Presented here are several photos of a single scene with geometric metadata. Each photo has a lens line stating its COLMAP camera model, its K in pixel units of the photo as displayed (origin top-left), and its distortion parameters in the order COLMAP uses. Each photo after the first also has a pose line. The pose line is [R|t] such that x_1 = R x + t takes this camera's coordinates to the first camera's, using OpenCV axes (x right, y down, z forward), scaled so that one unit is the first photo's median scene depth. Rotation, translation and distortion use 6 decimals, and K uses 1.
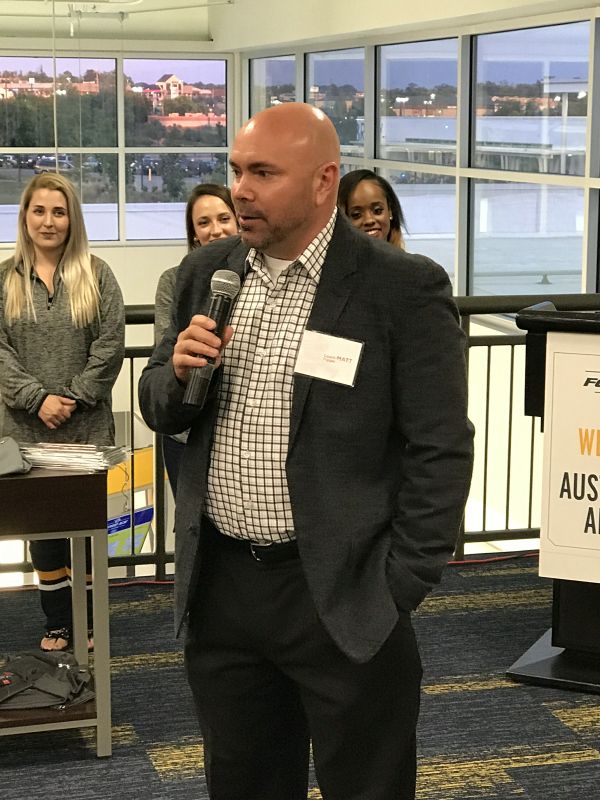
lens RADIAL K [[1698.9, 0, 303.3], [0, 1698.9, 402.6], [0, 0, 1]] dist [0.102277, 0.000000]
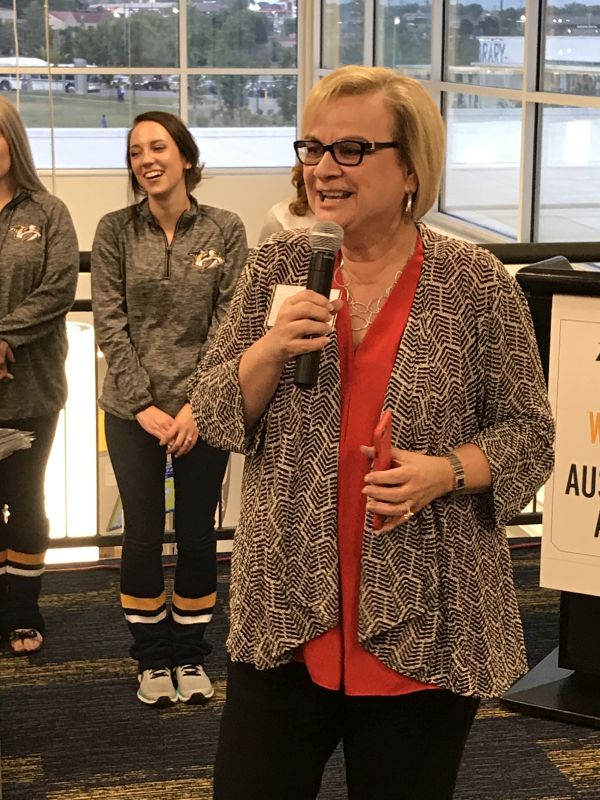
lens RADIAL K [[1696.6, 0, 297.1], [0, 1696.6, 400.3], [0, 0, 1]] dist [0.117876, 0.000000]
pose [[0.996807, 0.016989, -0.078016, 0.084384], [-0.013597, 0.998948, 0.043804, -0.024389], [0.078678, -0.042604, 0.995989, 0.167699]]
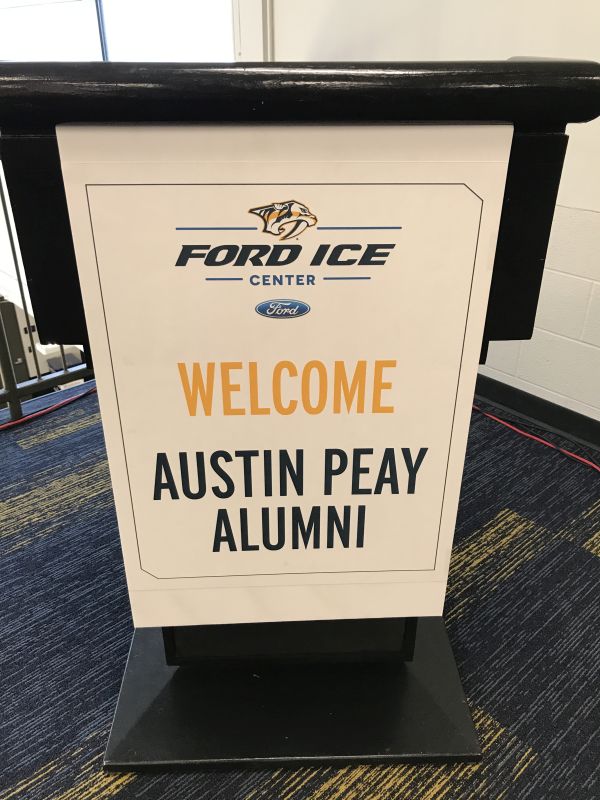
lens RADIAL K [[662.9, 0, 300.4], [0, 662.9, 398.3], [0, 0, 1]] dist [0.024172, -0.018405]
pose [[0.899193, -0.213172, 0.382112, 0.122541], [0.078934, 0.937996, 0.337539, -0.030743], [-0.430373, -0.273351, 0.860266, 0.832228]]
